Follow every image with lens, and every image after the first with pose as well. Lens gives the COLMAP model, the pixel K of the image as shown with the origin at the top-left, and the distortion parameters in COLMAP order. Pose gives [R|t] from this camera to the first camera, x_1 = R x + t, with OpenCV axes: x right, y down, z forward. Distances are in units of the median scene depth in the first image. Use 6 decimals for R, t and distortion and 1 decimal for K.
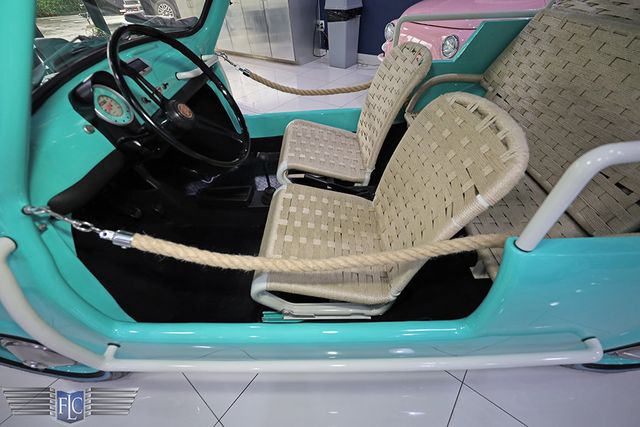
lens RADIAL K [[258.0, 0, 320.2], [0, 258.0, 217.7], [0, 0, 1]] dist [-0.009513, 0.000025]
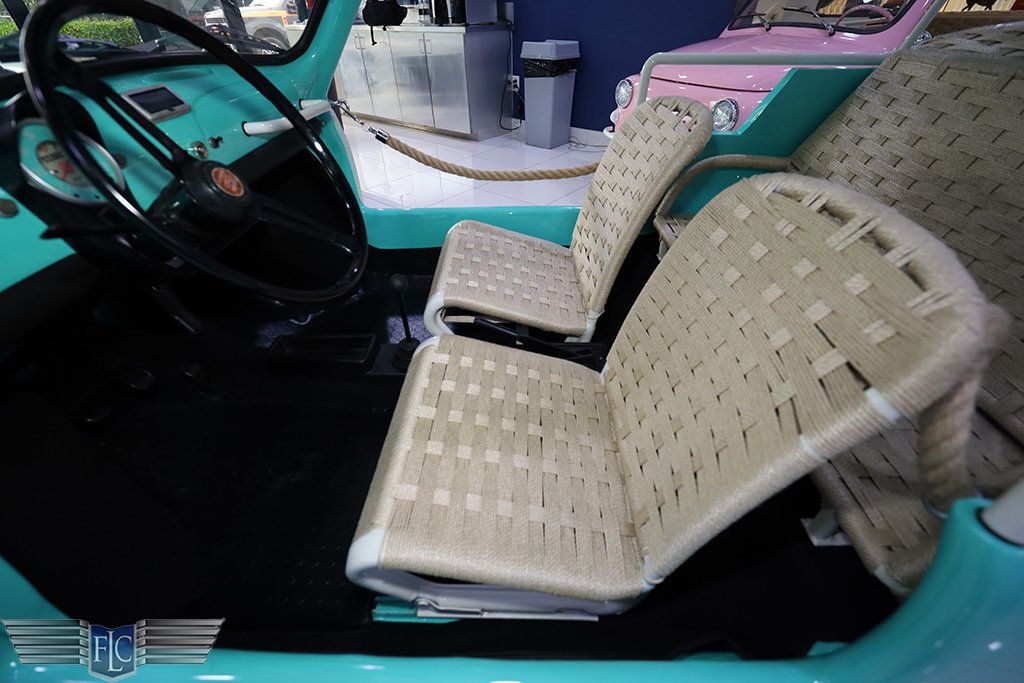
lens RADIAL K [[413.2, 0, 512.0], [0, 413.2, 341.5], [0, 0, 1]] dist [0.000497, 0.000019]
pose [[0.999121, 0.036294, 0.020982, 0.000220], [-0.034098, 0.994706, -0.096937, -0.034700], [-0.024389, 0.096136, 0.995069, 0.134578]]
